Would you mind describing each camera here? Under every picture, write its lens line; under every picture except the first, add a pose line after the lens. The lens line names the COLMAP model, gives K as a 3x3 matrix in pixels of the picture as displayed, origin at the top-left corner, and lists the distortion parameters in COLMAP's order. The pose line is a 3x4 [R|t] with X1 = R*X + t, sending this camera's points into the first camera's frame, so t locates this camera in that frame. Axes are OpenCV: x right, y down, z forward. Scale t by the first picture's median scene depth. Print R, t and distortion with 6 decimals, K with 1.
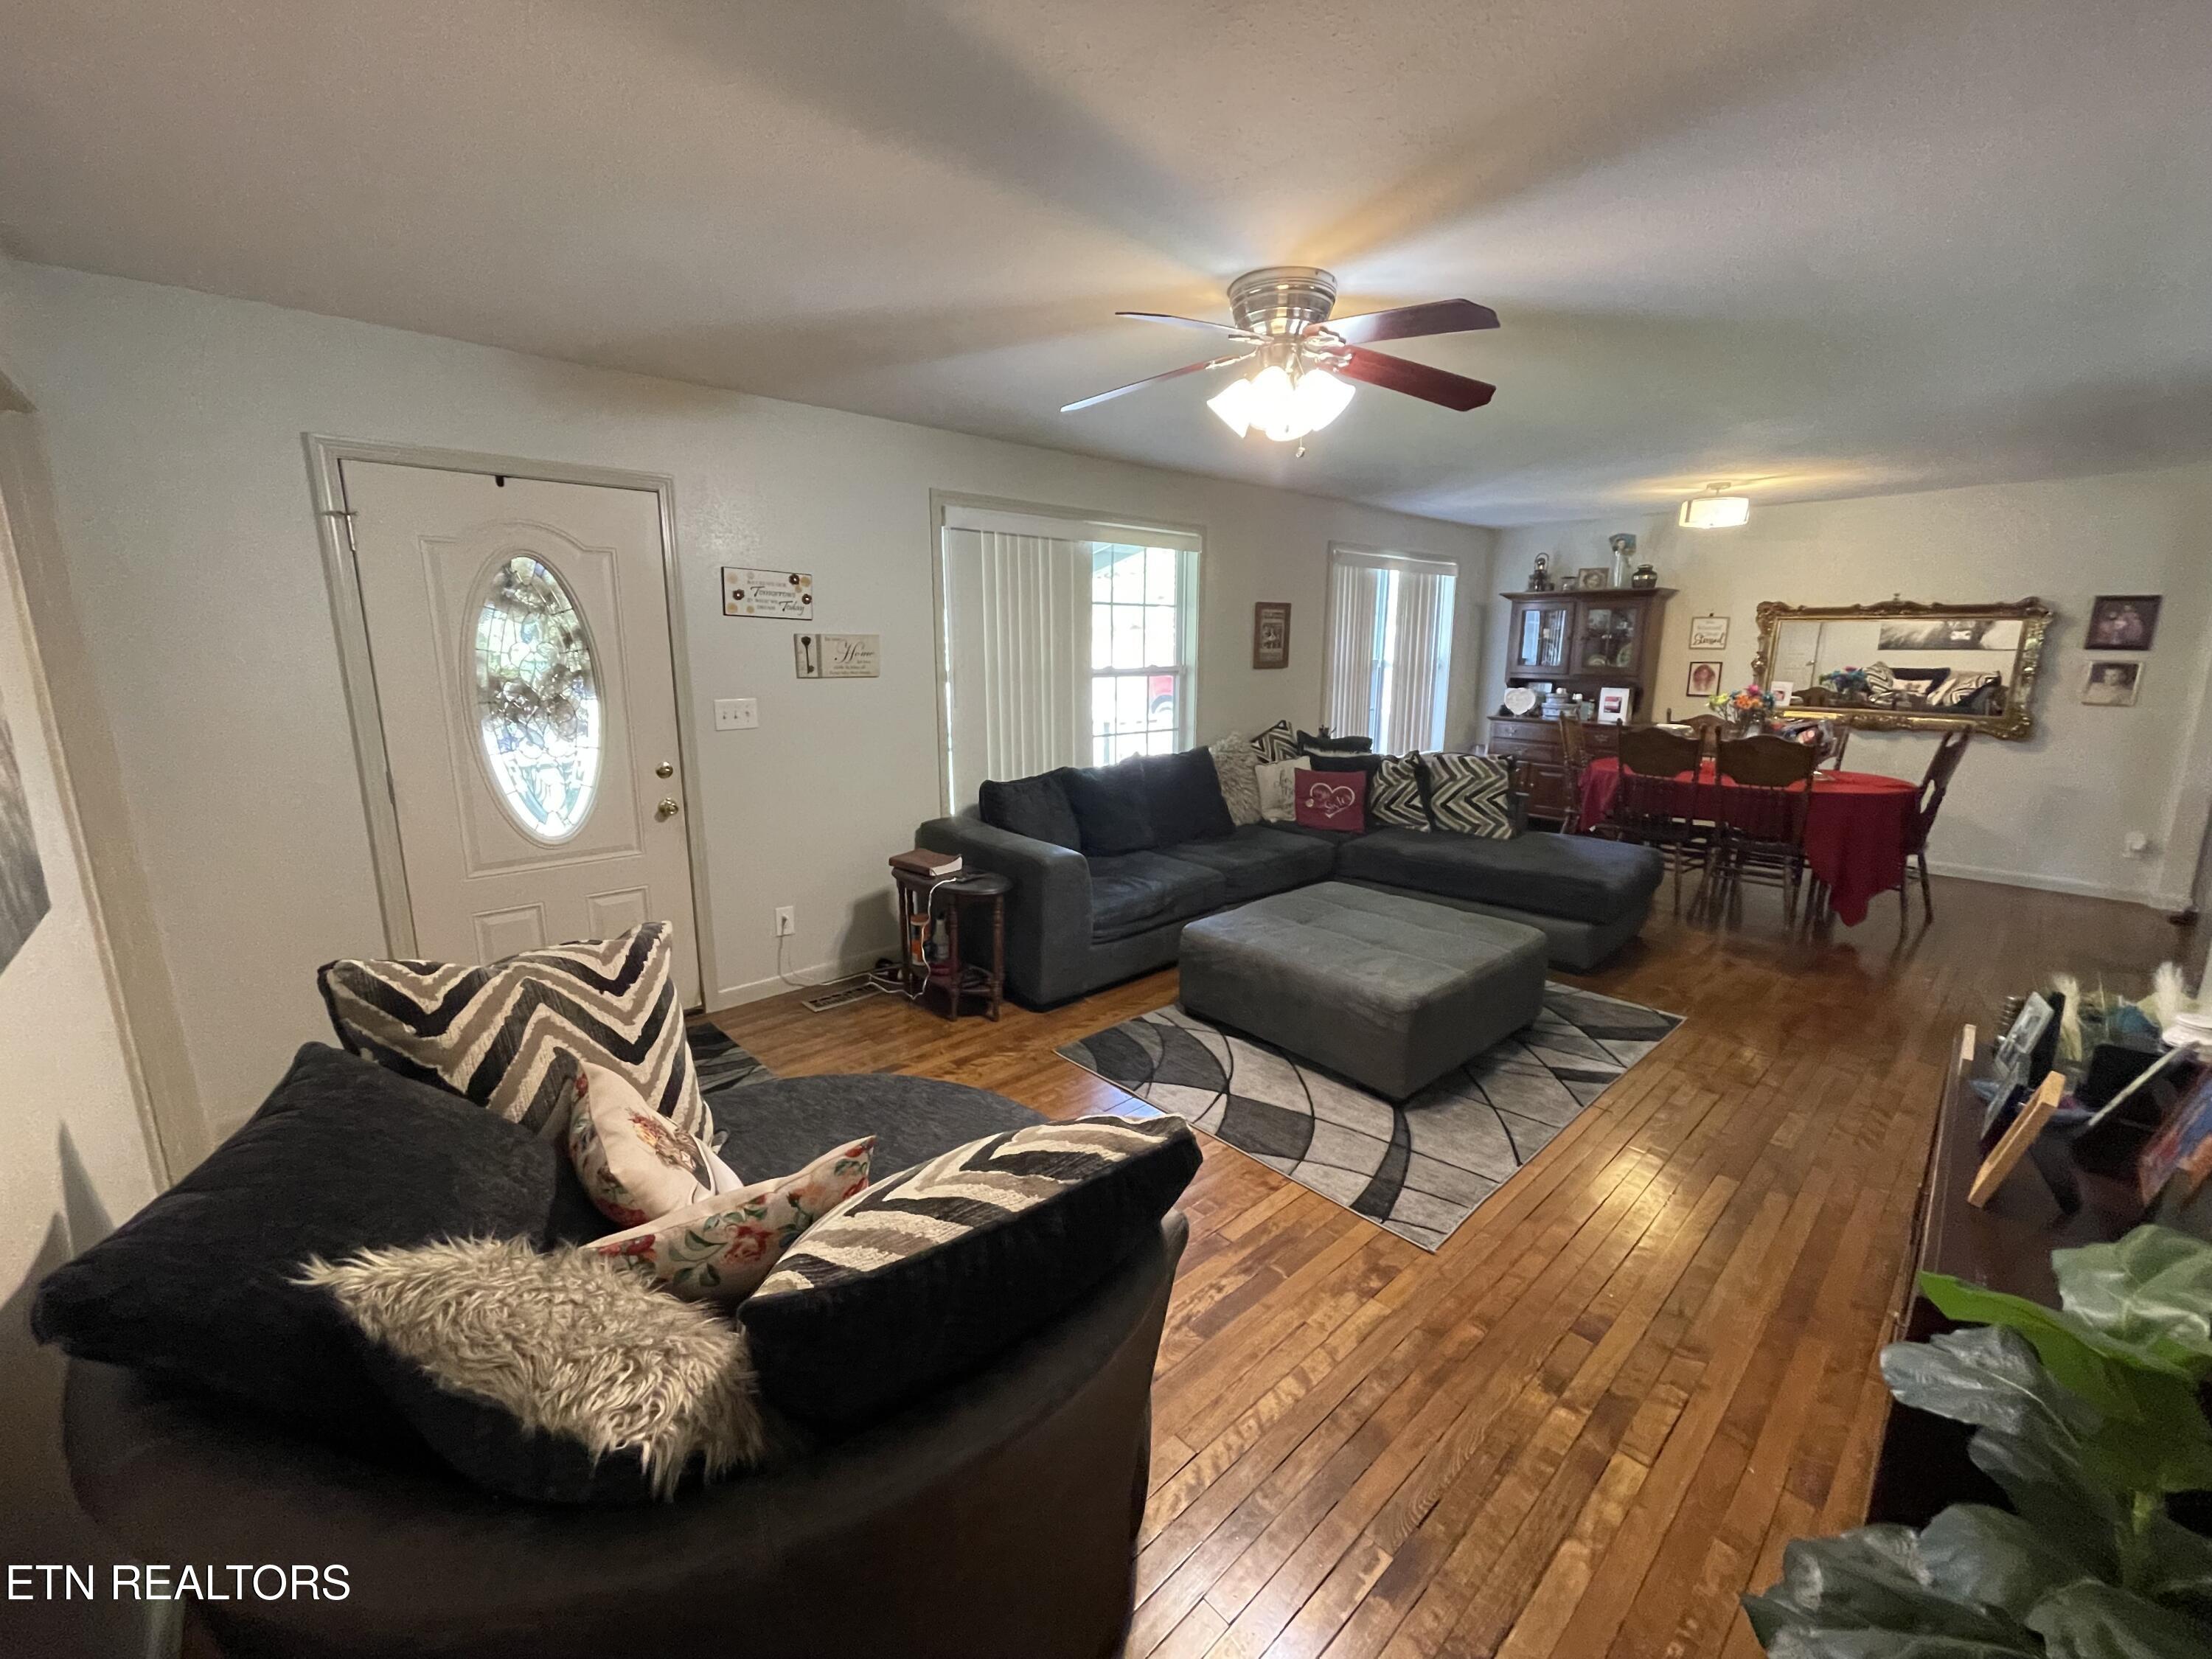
lens RADIAL K [[891.3, 0, 1098.9], [0, 891.3, 823.3], [0, 0, 1]] dist [0.000134, 0.000128]
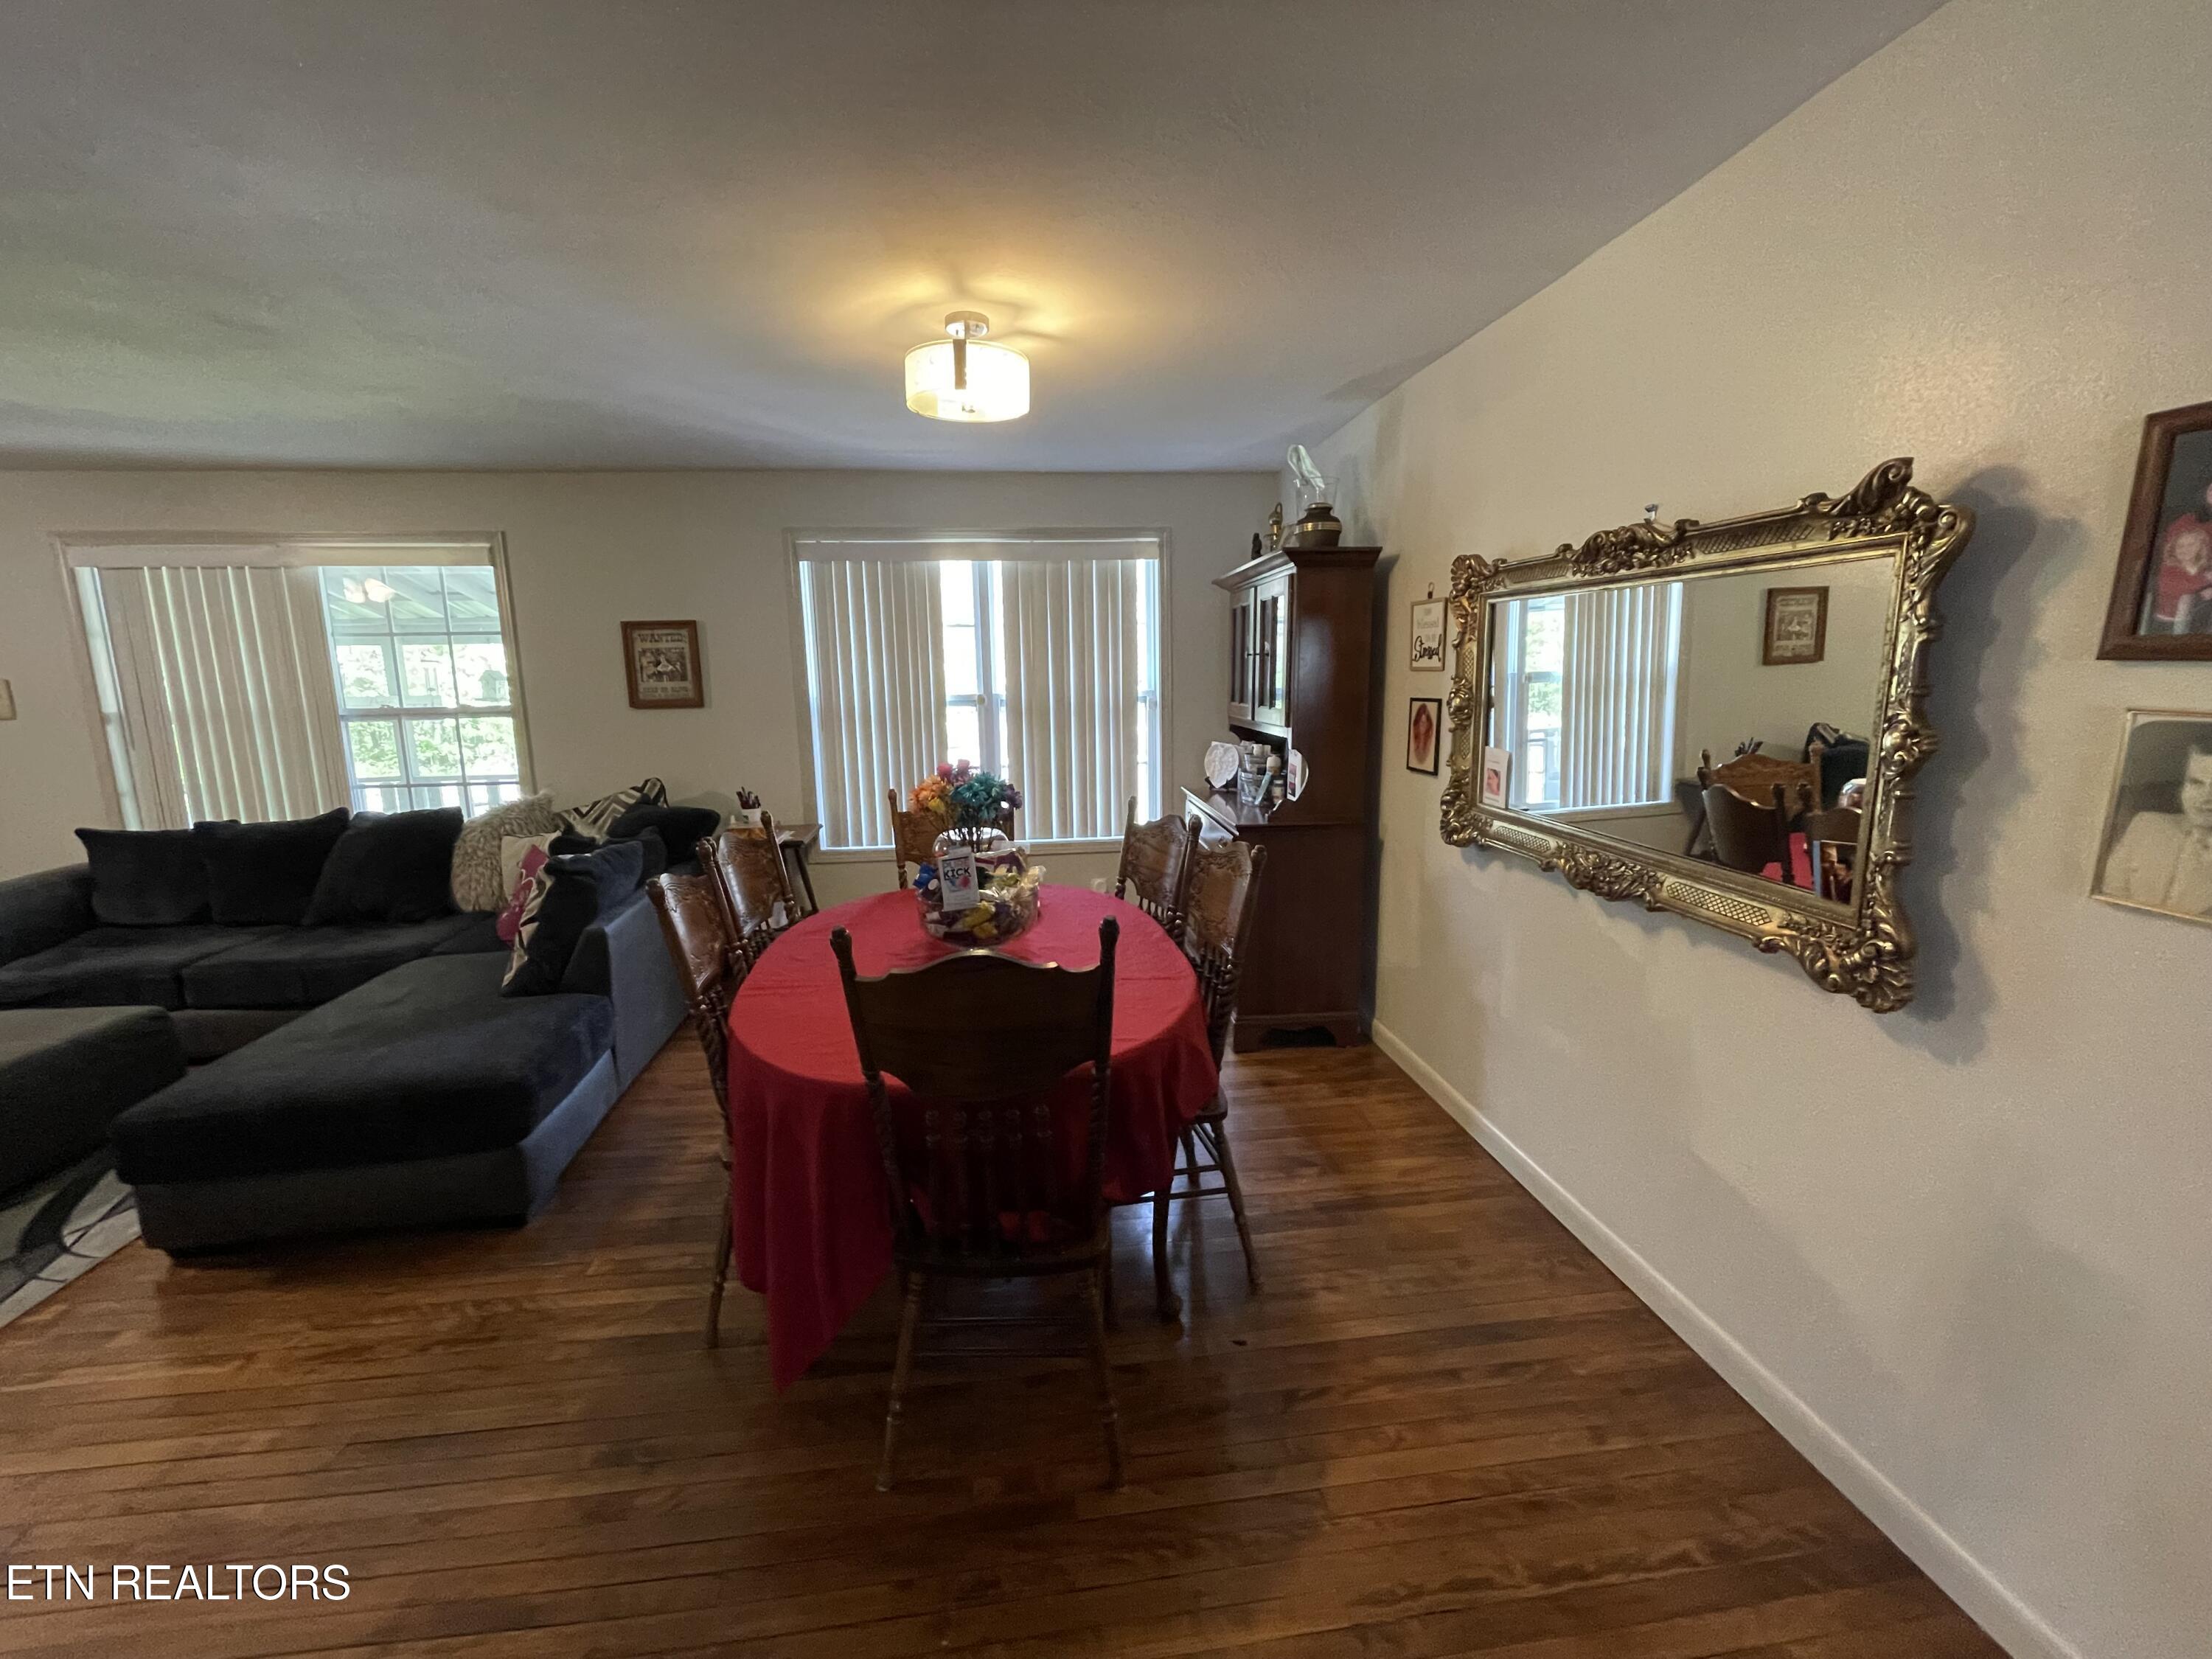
lens RADIAL K [[899.8, 0, 1096.9], [0, 899.8, 828.1], [0, 0, 1]] dist [-0.001471, 0.000120]
pose [[0.808960, 0.085581, -0.581601, 1.105307], [-0.098141, 0.995123, 0.009924, -0.139208], [0.579614, 0.049051, 0.813414, 0.716298]]
